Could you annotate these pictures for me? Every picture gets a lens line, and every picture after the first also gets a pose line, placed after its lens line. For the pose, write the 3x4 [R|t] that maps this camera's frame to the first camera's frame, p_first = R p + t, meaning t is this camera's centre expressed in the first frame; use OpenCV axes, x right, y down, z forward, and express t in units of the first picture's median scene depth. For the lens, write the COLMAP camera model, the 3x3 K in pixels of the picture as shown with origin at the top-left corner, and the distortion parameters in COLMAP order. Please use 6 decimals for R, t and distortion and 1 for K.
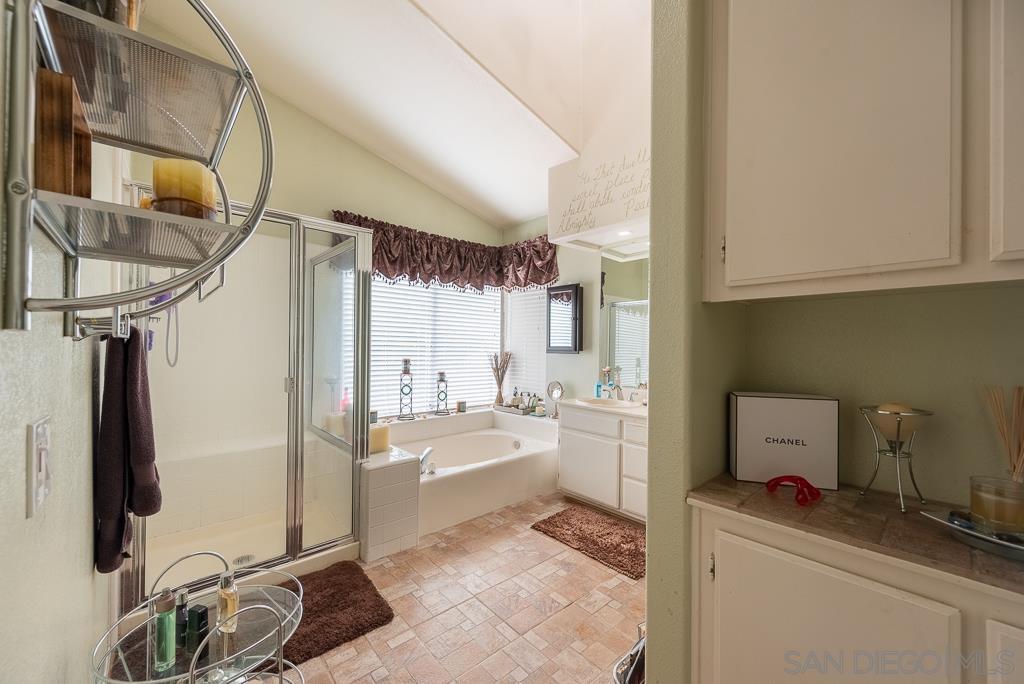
lens RADIAL K [[396.8, 0, 512.3], [0, 396.8, 344.0], [0, 0, 1]] dist [0.014013, -0.006415]
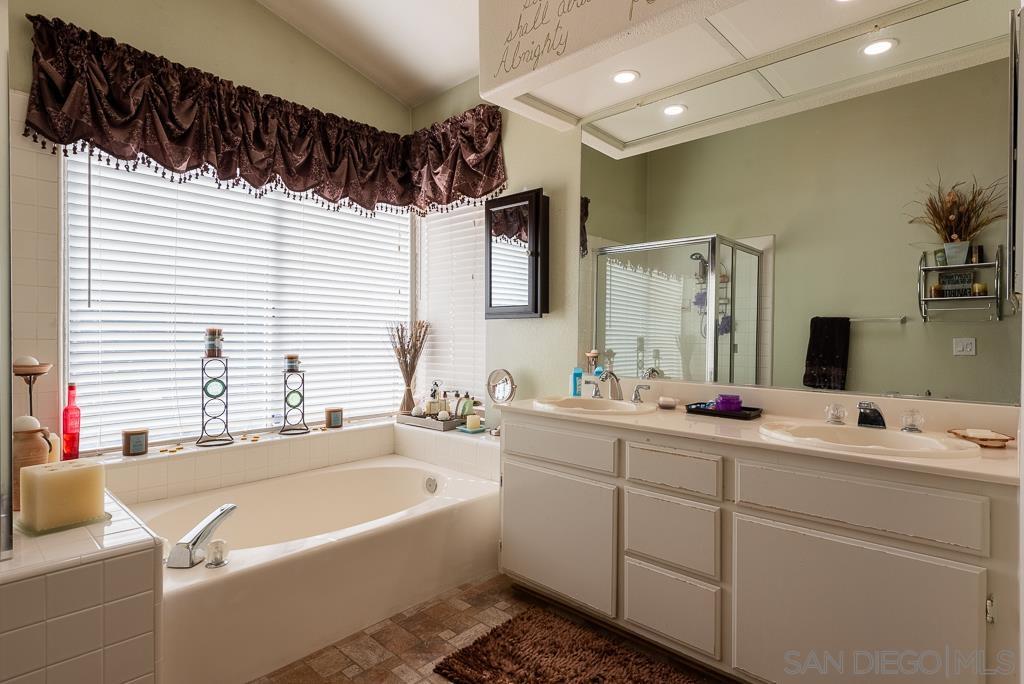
lens RADIAL K [[537.7, 0, 513.0], [0, 537.7, 340.3], [0, 0, 1]] dist [0.024319, -0.014780]
pose [[0.996318, -0.007549, 0.085403, 0.059039], [0.006185, 0.999849, 0.016228, 0.039862], [-0.085513, -0.015640, 0.996214, 0.240467]]
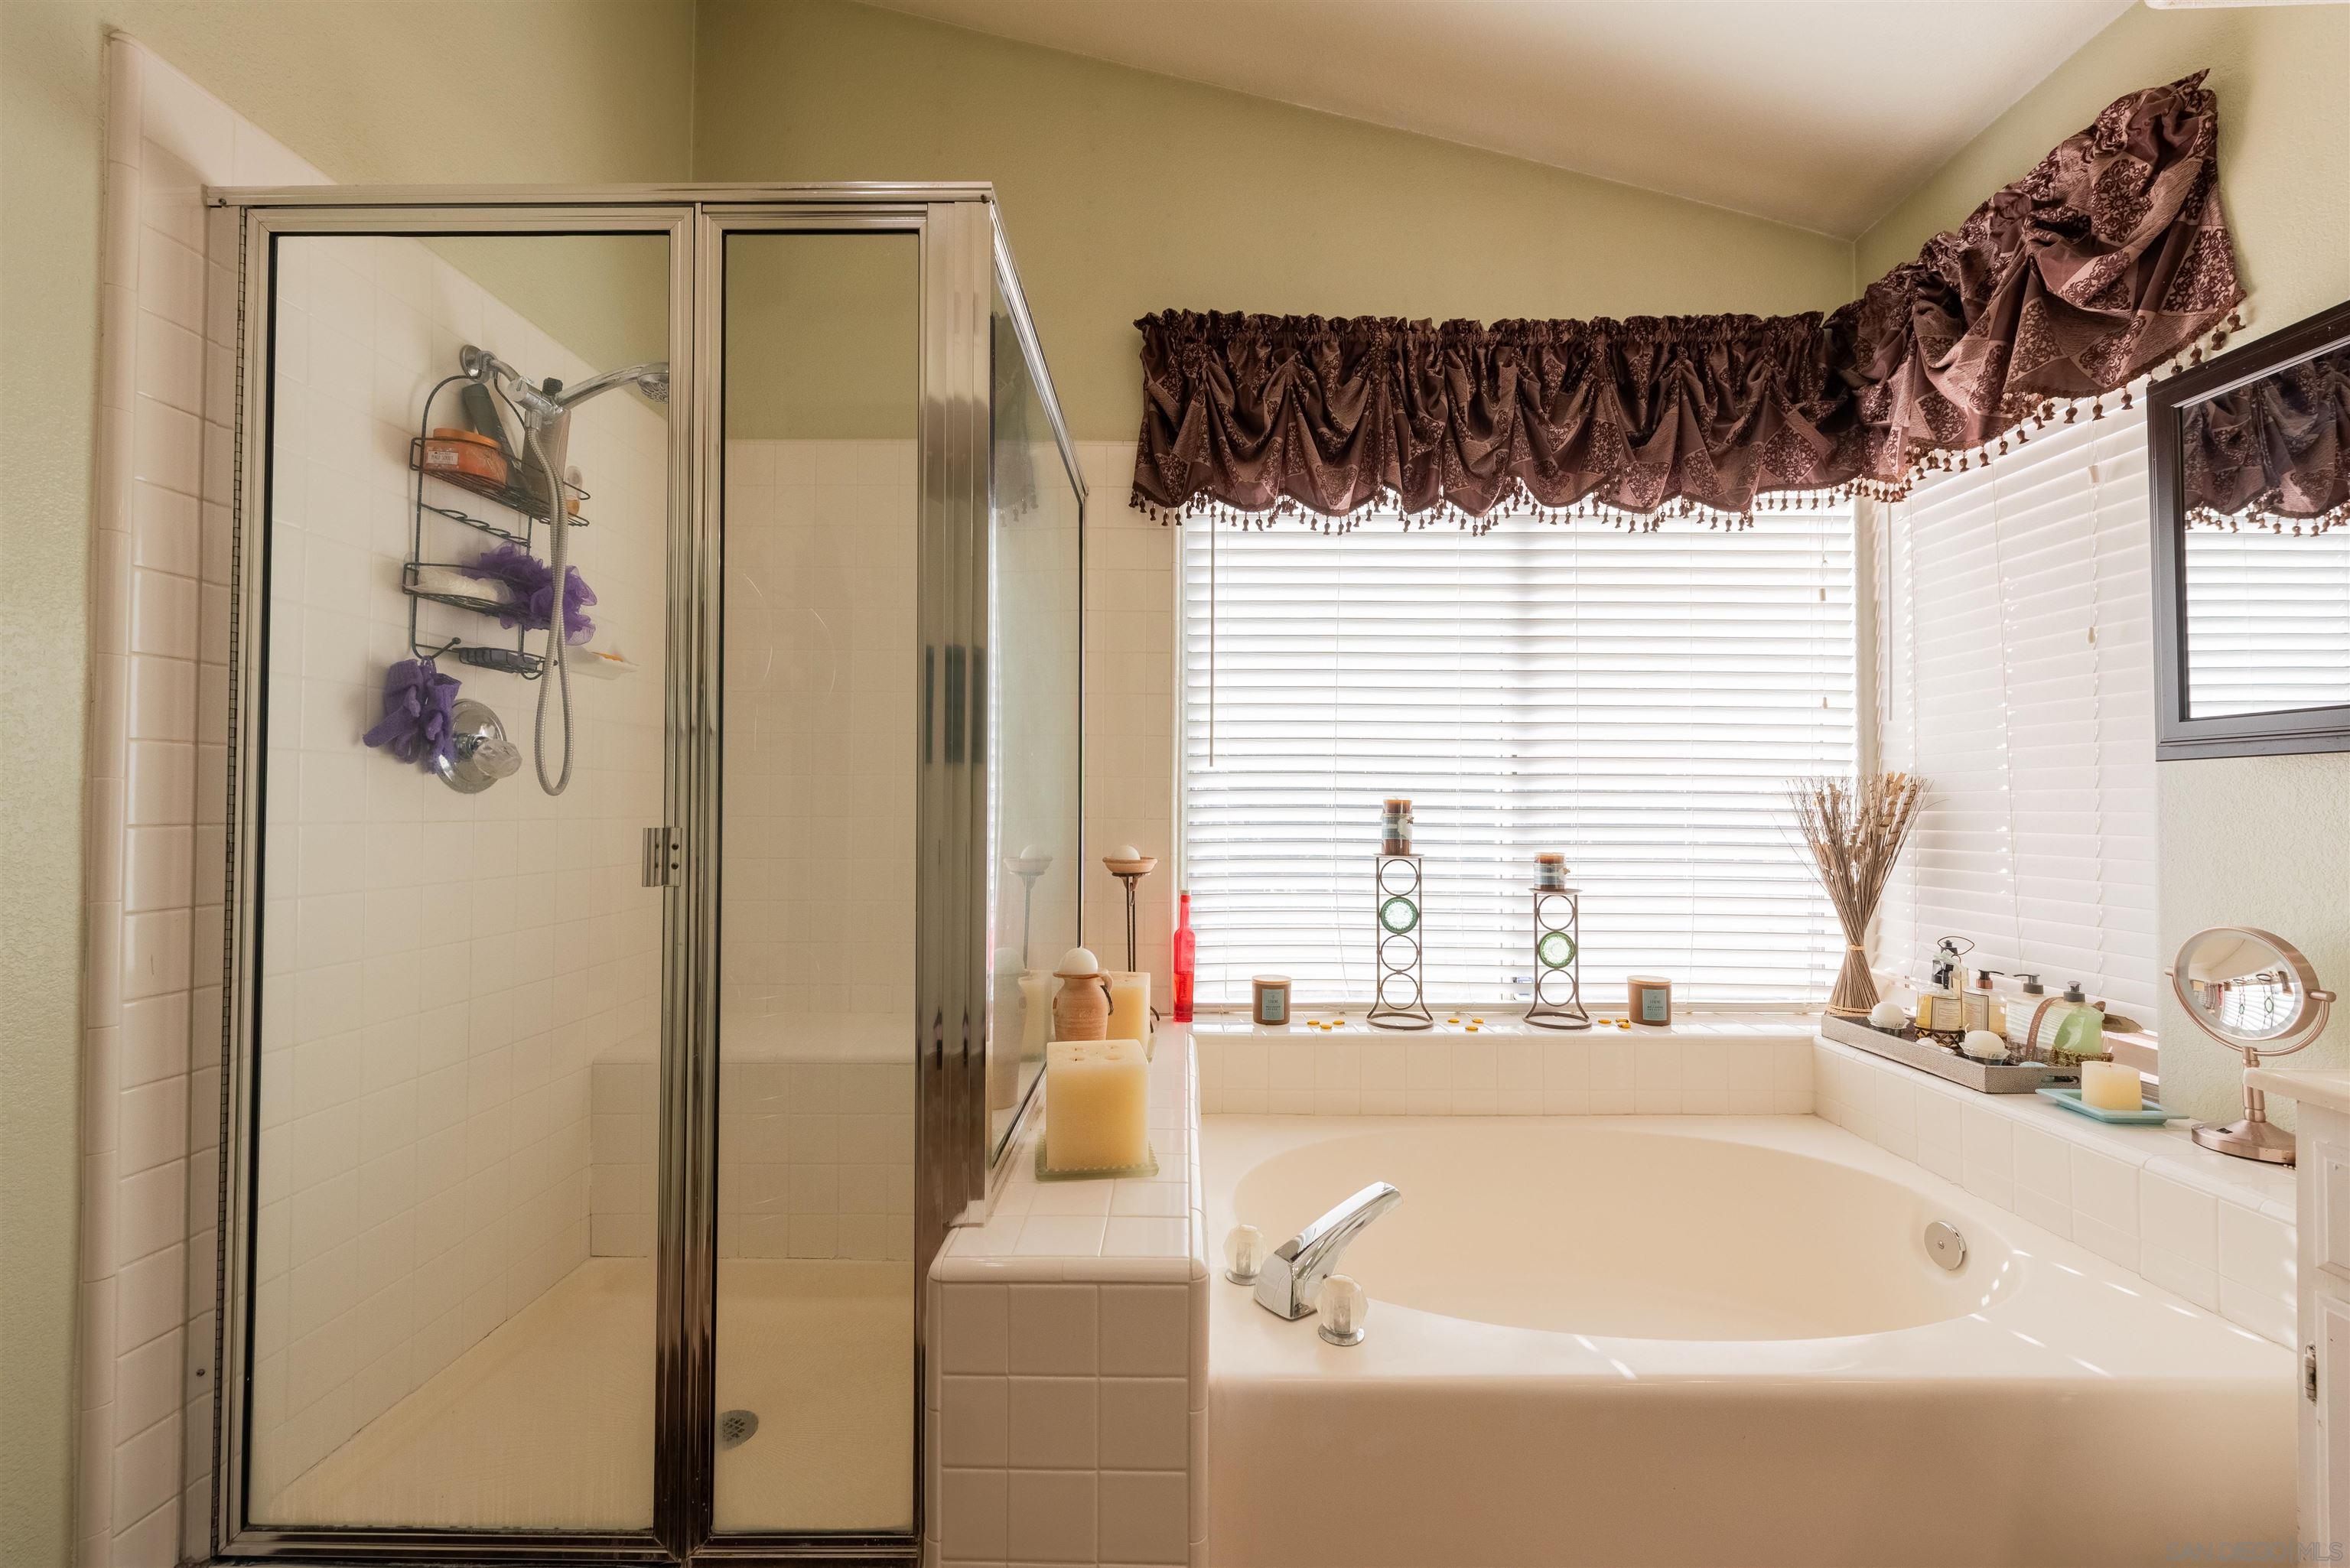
lens RADIAL K [[910.5, 0, 1175.8], [0, 910.5, 788.7], [0, 0, 1]] dist [0.014013, -0.006415]
pose [[0.739553, -0.023100, -0.672701, 0.037311], [0.010272, 0.999682, -0.023034, 0.039191], [0.673019, 0.010125, 0.739555, 0.407559]]
